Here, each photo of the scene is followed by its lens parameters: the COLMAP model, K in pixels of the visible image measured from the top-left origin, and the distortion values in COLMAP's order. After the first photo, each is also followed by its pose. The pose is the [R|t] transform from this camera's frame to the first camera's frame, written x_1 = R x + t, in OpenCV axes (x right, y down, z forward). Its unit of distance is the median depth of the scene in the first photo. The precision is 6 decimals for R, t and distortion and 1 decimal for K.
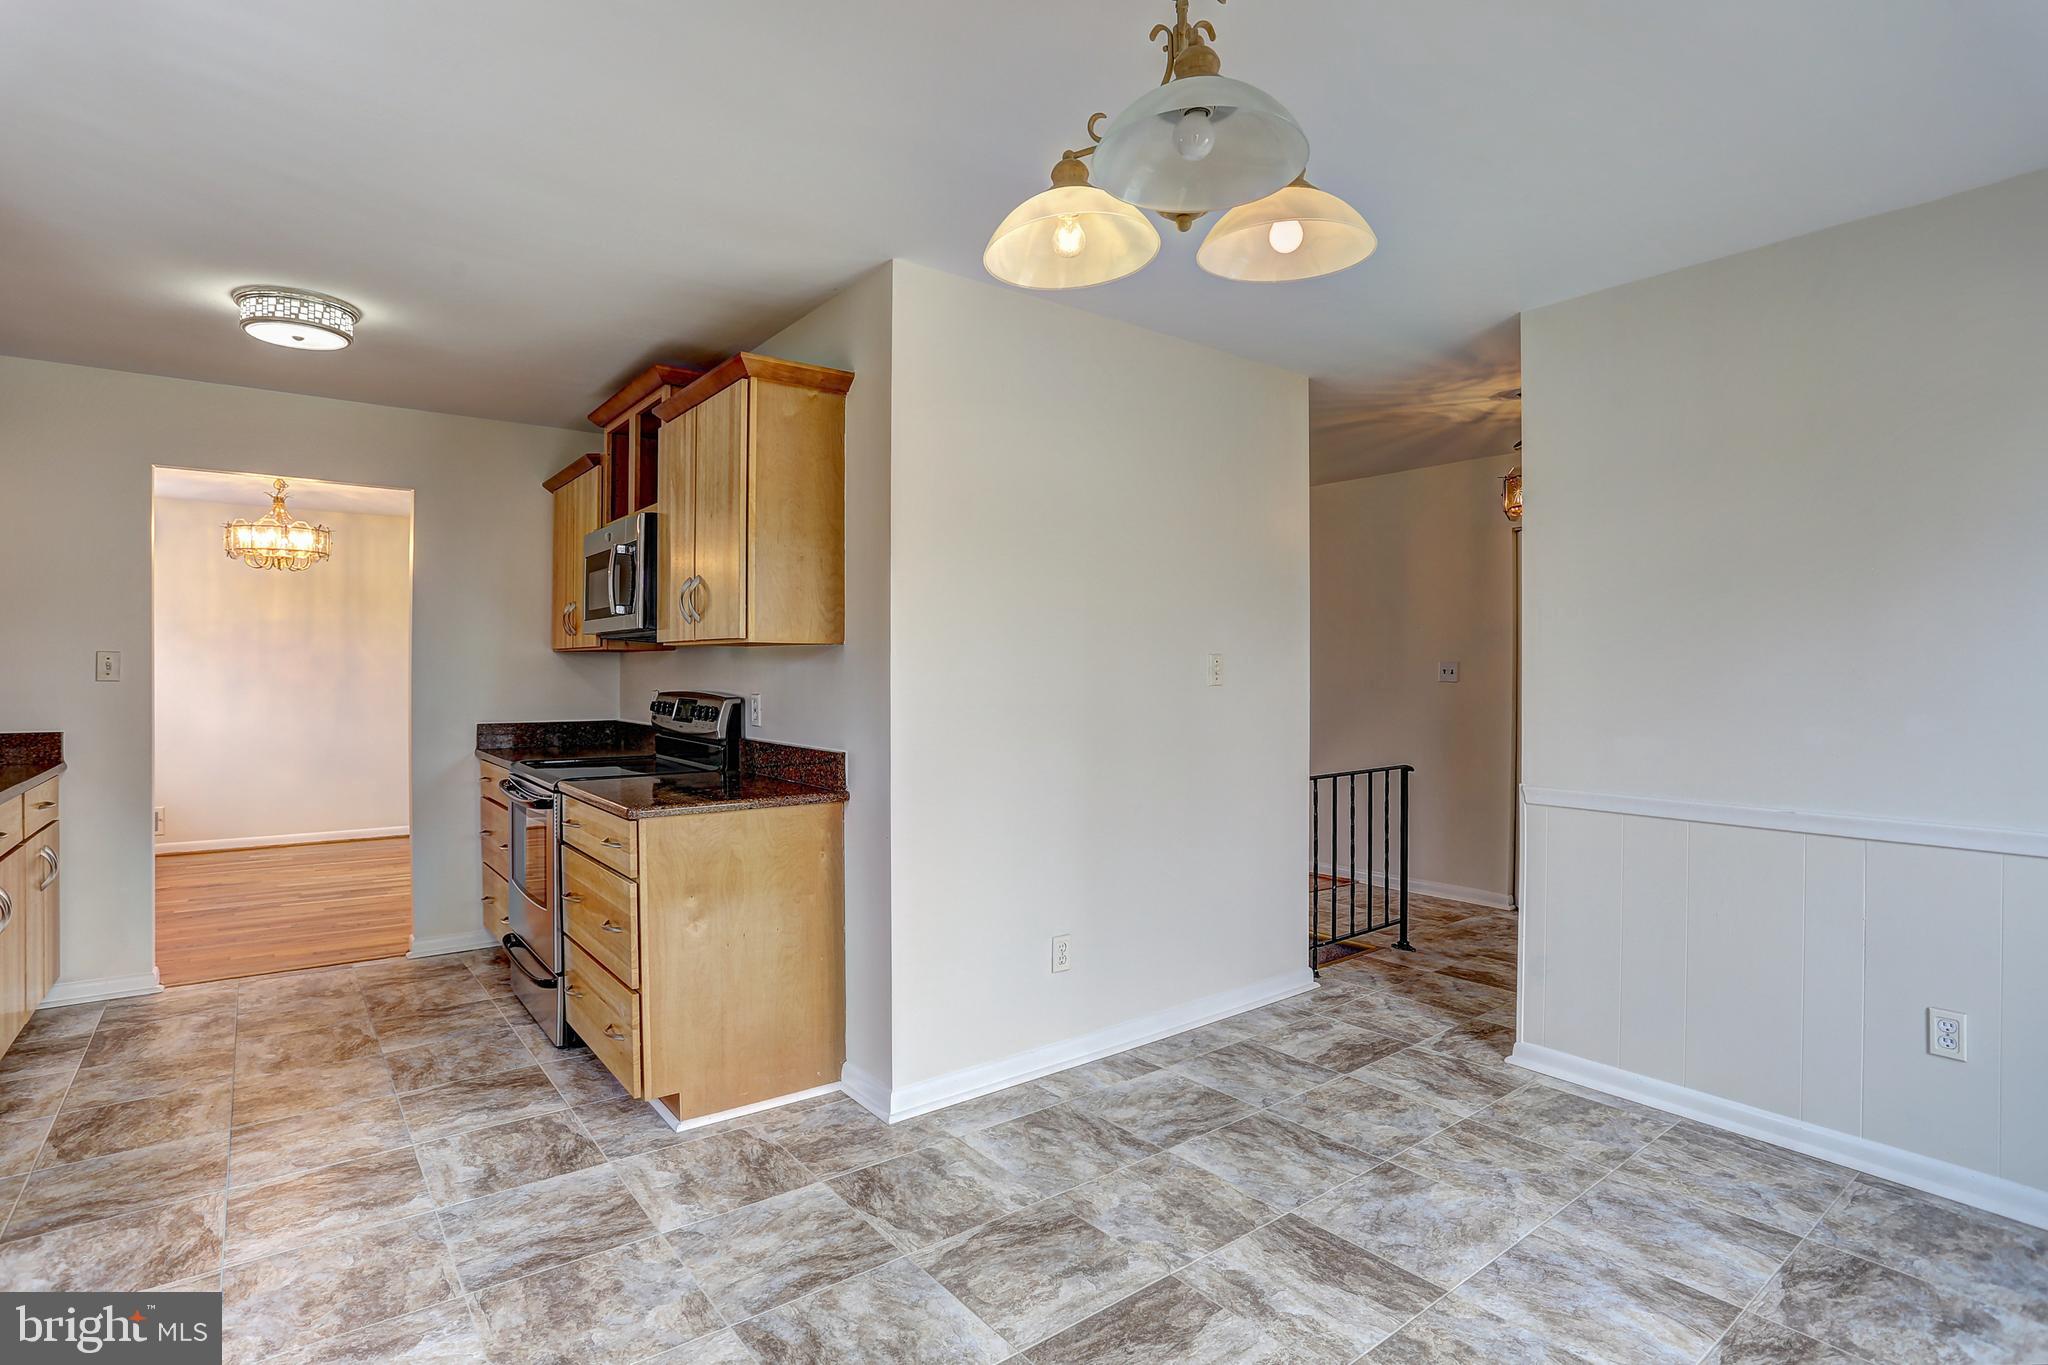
lens RADIAL K [[1014.6, 0, 1022.8], [0, 1014.6, 673.1], [0, 0, 1]] dist [-0.089936, 0.036248]
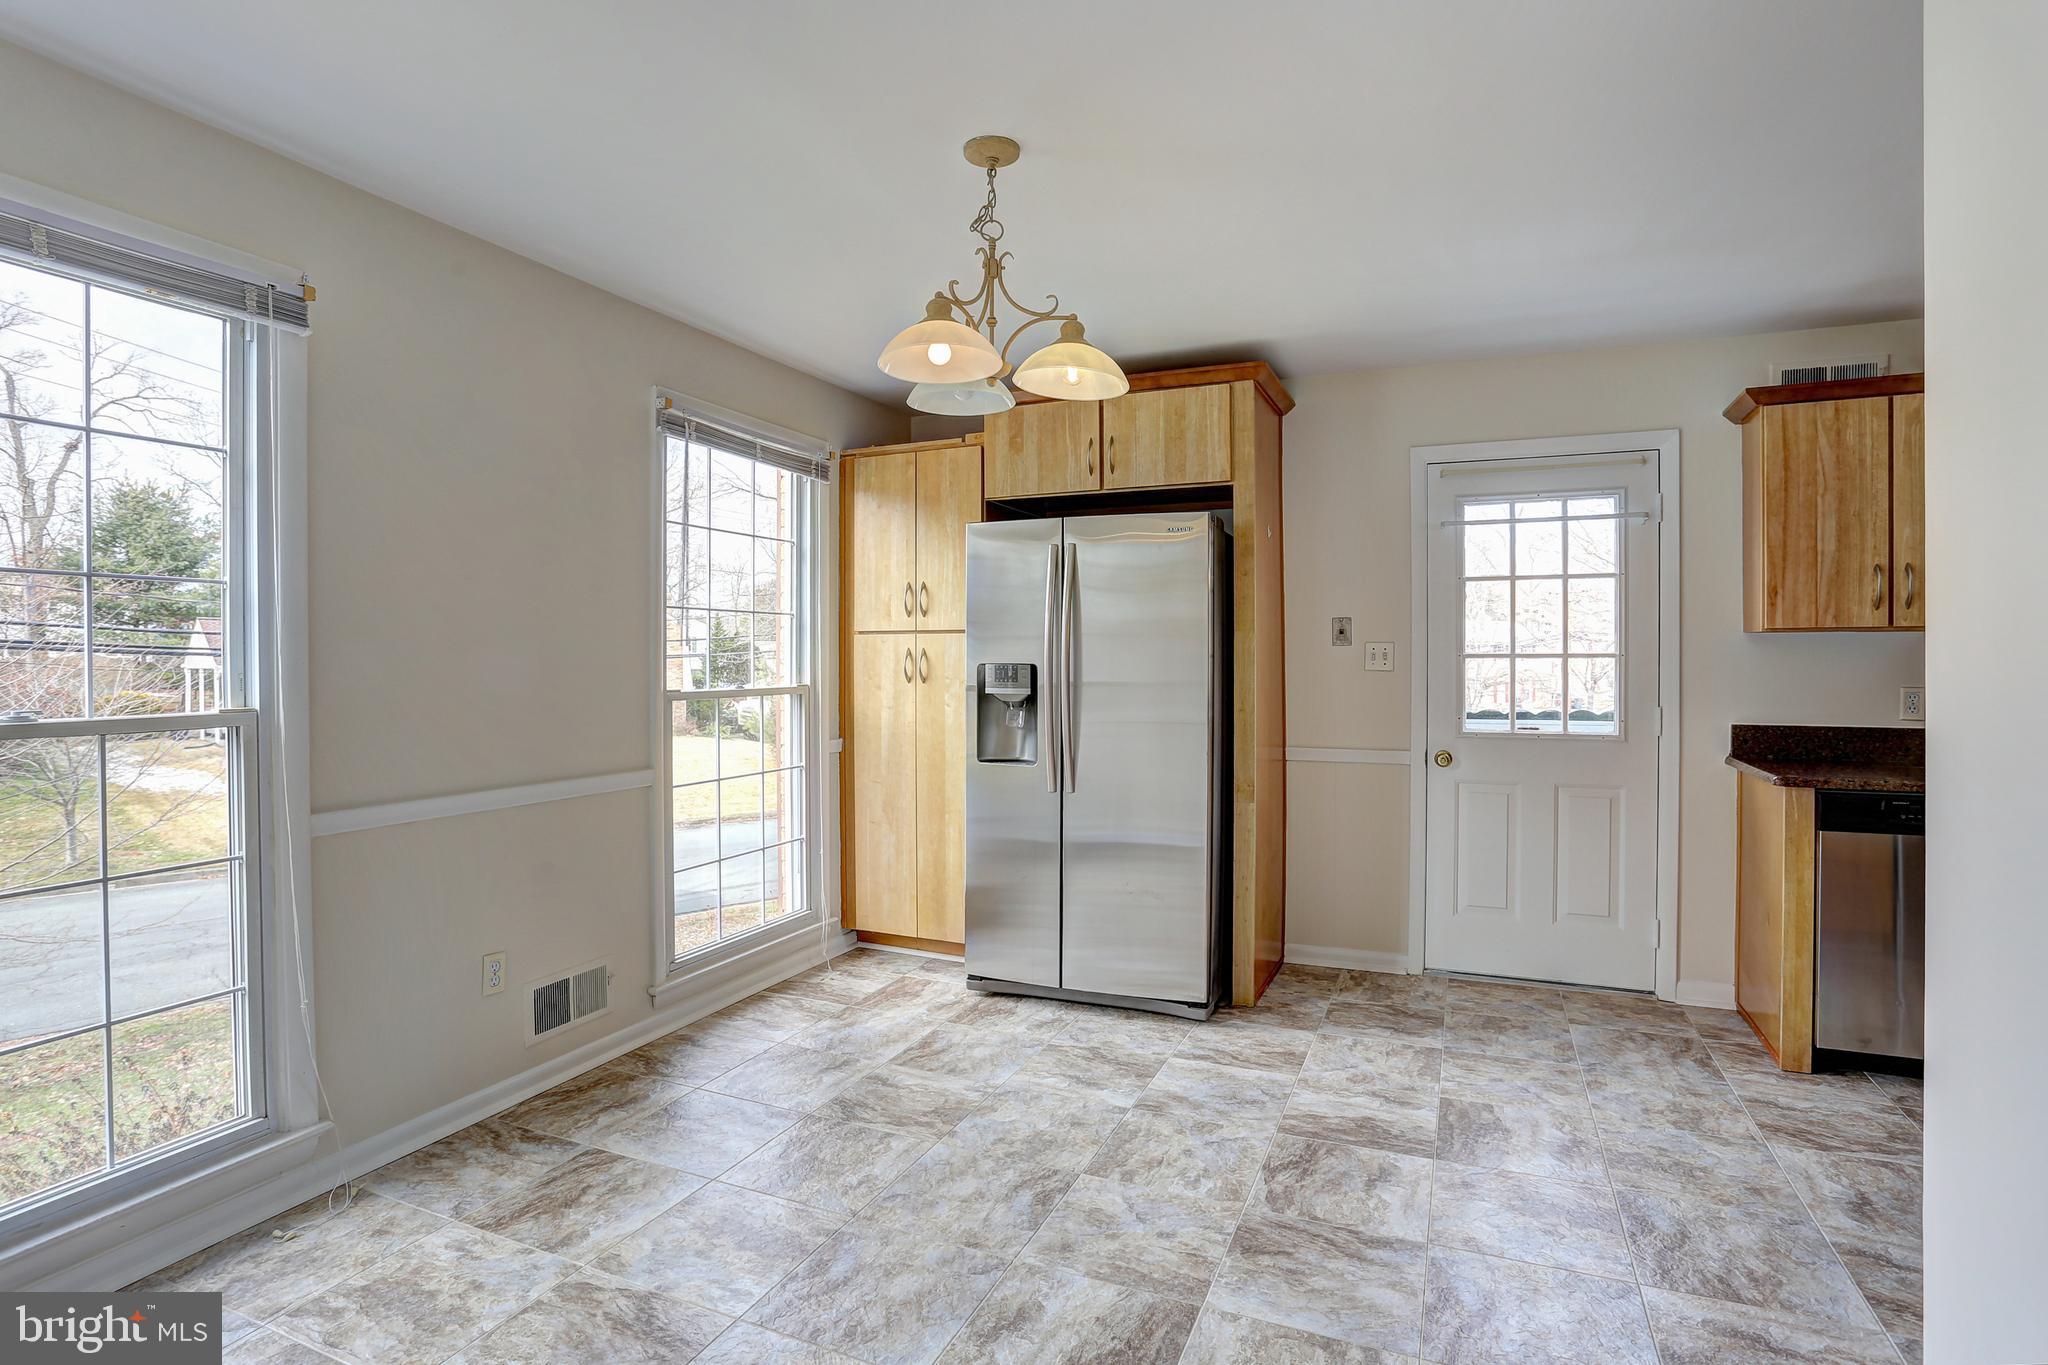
lens RADIAL K [[1012.5, 0, 1031.0], [0, 1012.5, 665.5], [0, 0, 1]] dist [-0.085336, 0.038368]
pose [[-0.876843, 0.007516, -0.480718, 0.495340], [0.003301, 0.999948, 0.009614, -0.009163], [0.480765, 0.006844, -0.876823, 1.364057]]
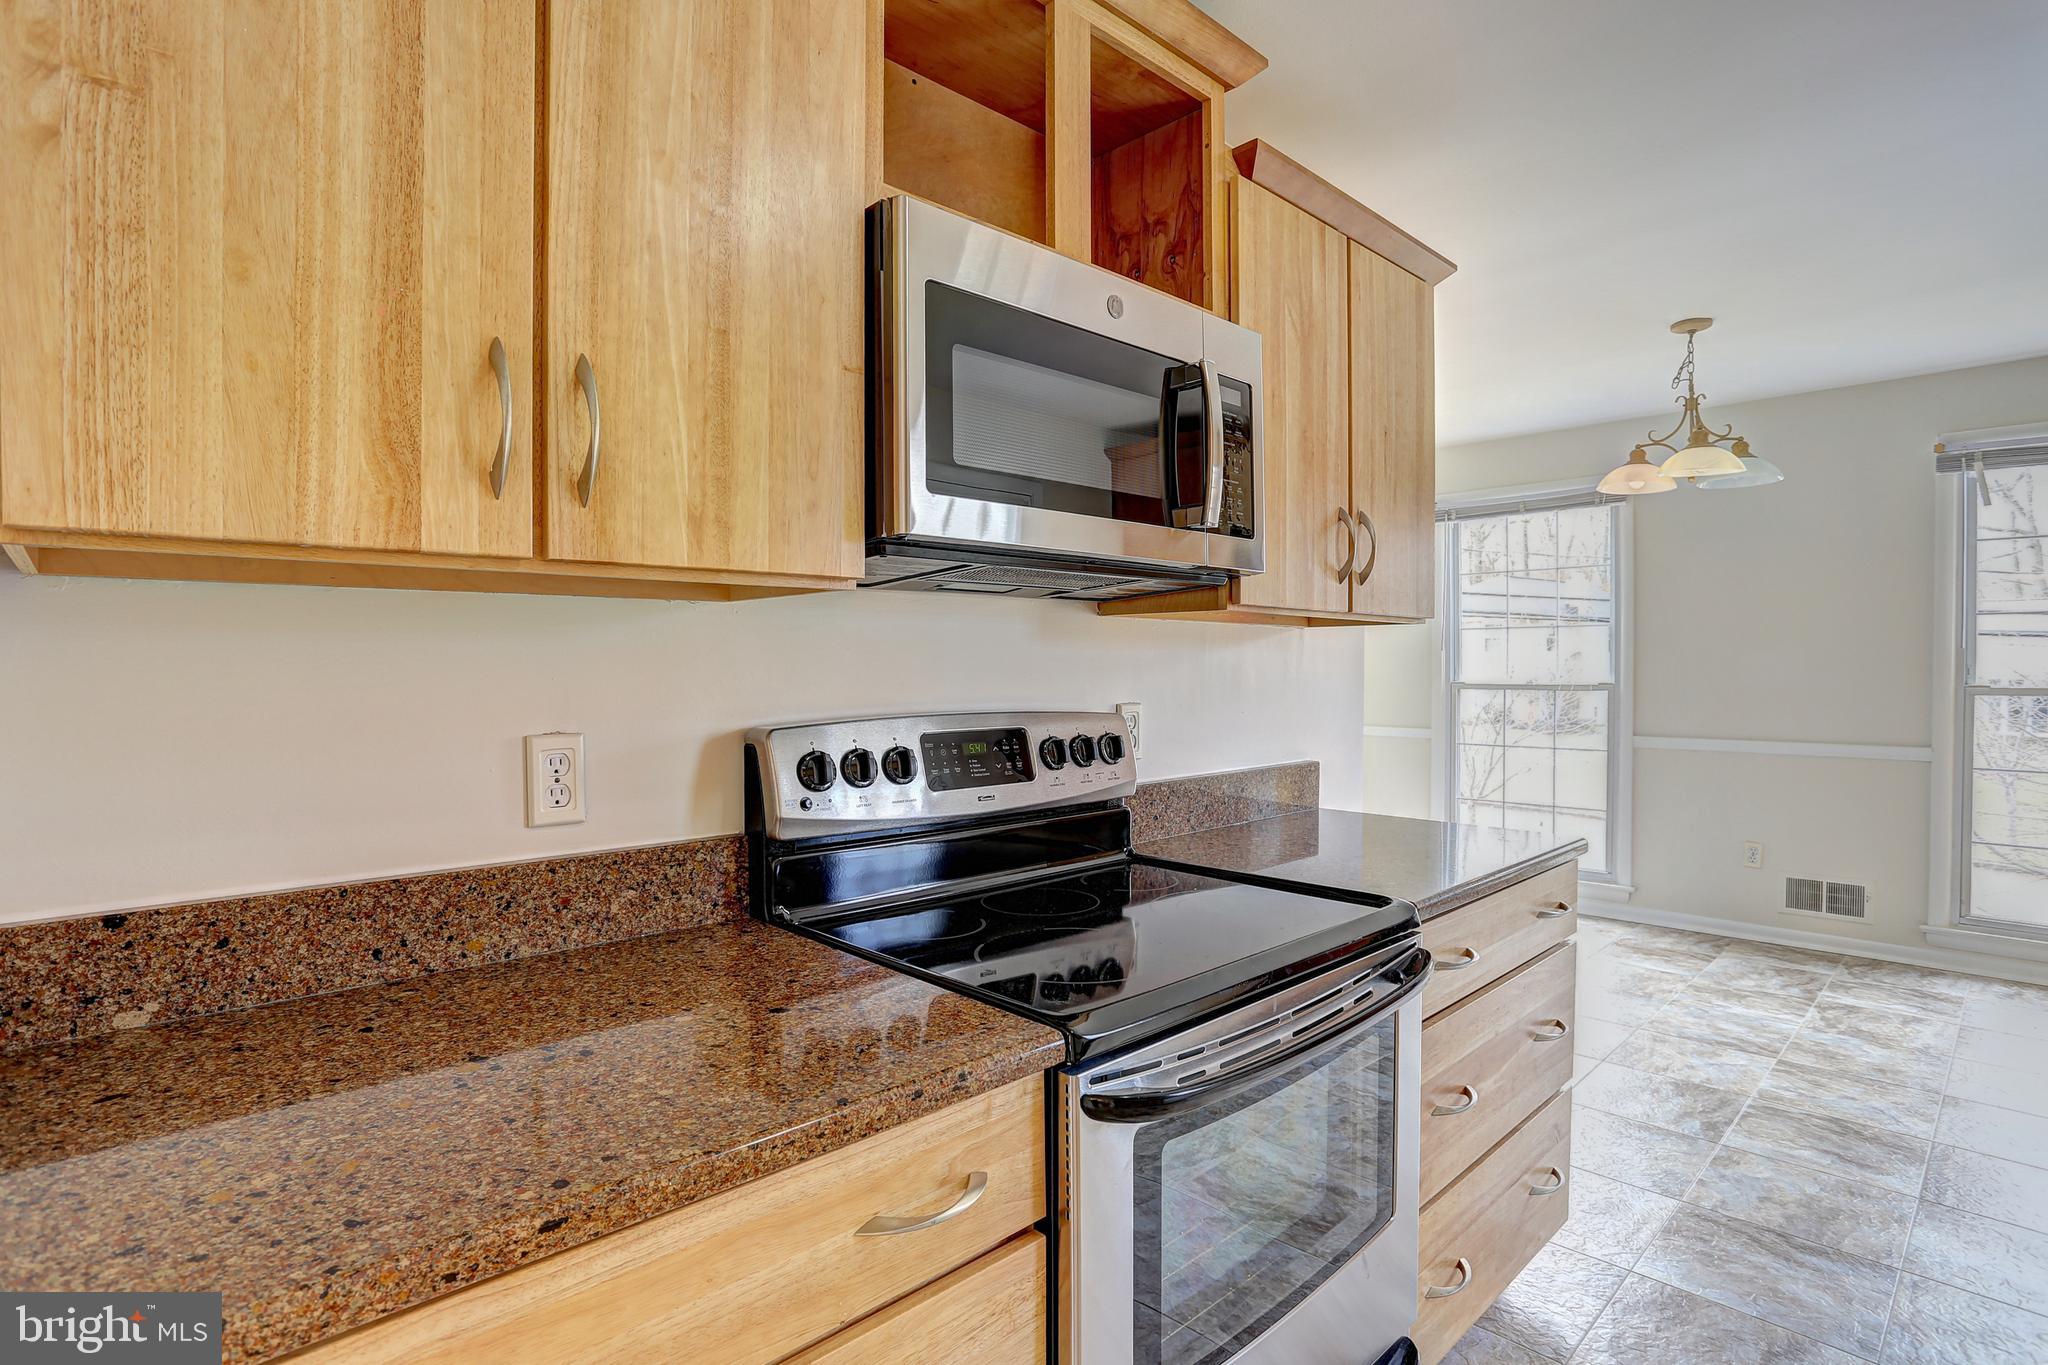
lens RADIAL K [[1035.7, 0, 1024.0], [0, 1035.7, 682.5], [0, 0, 1]] dist [-0.003092, -0.000912]
pose [[-0.122952, -0.015805, 0.992287, -1.236019], [0.005968, 0.999843, 0.016665, -0.004693], [-0.992395, 0.007971, -0.122839, 1.649201]]
